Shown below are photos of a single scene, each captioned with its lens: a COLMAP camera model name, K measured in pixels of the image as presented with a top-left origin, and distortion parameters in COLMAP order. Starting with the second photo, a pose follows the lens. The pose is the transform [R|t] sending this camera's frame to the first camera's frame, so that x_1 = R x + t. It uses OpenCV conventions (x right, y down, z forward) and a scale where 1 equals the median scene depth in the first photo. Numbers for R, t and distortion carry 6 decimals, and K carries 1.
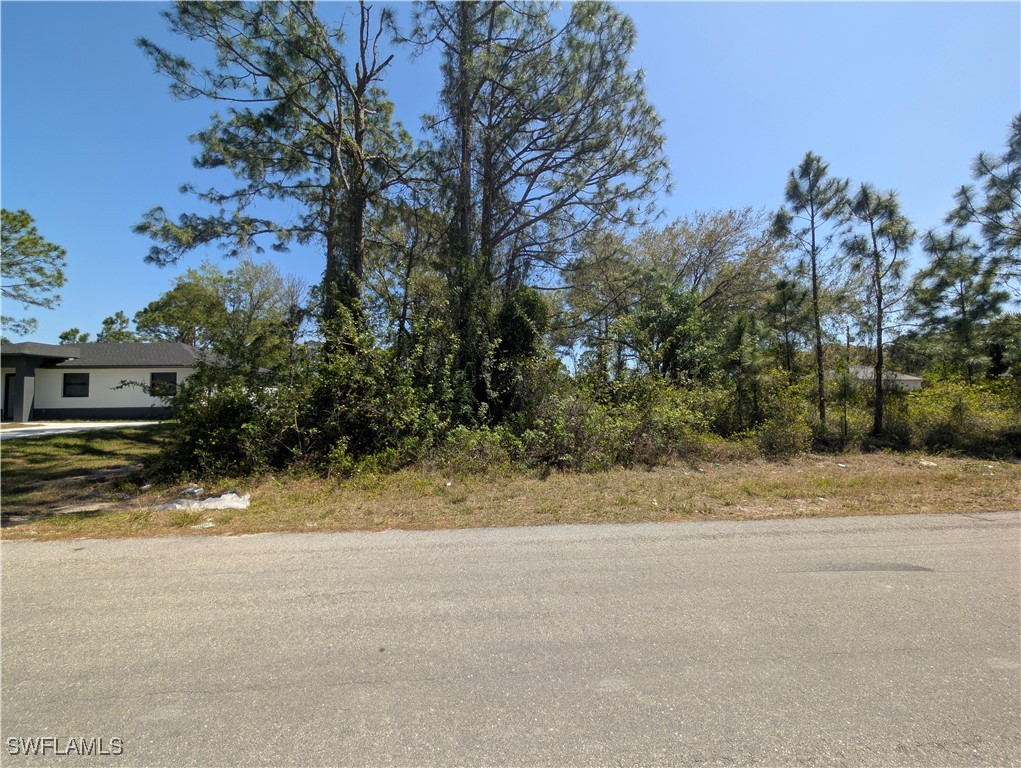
lens RADIAL K [[389.1, 0, 505.5], [0, 389.1, 385.0], [0, 0, 1]] dist [0.000115, -0.000110]
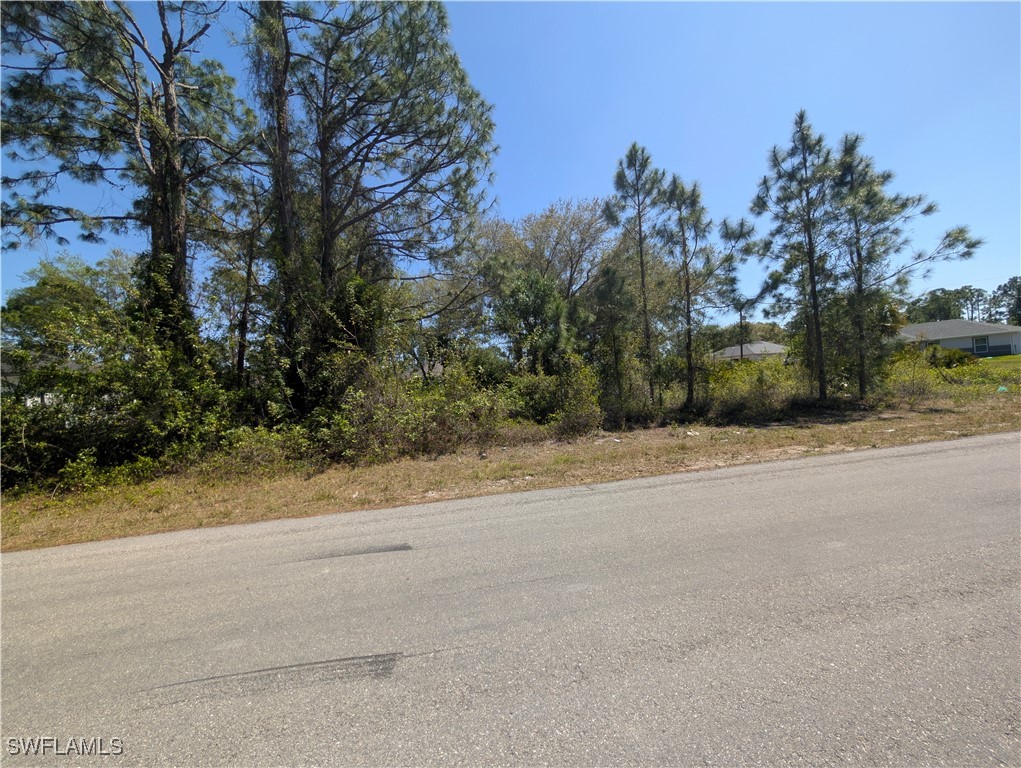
lens RADIAL K [[388.7, 0, 505.0], [0, 388.7, 387.8], [0, 0, 1]] dist [0.000232, 0.000241]
pose [[0.991211, -0.053330, 0.121066, 0.288296], [0.048396, 0.997888, 0.043337, -0.001926], [-0.123121, -0.037097, 0.991698, -0.021620]]
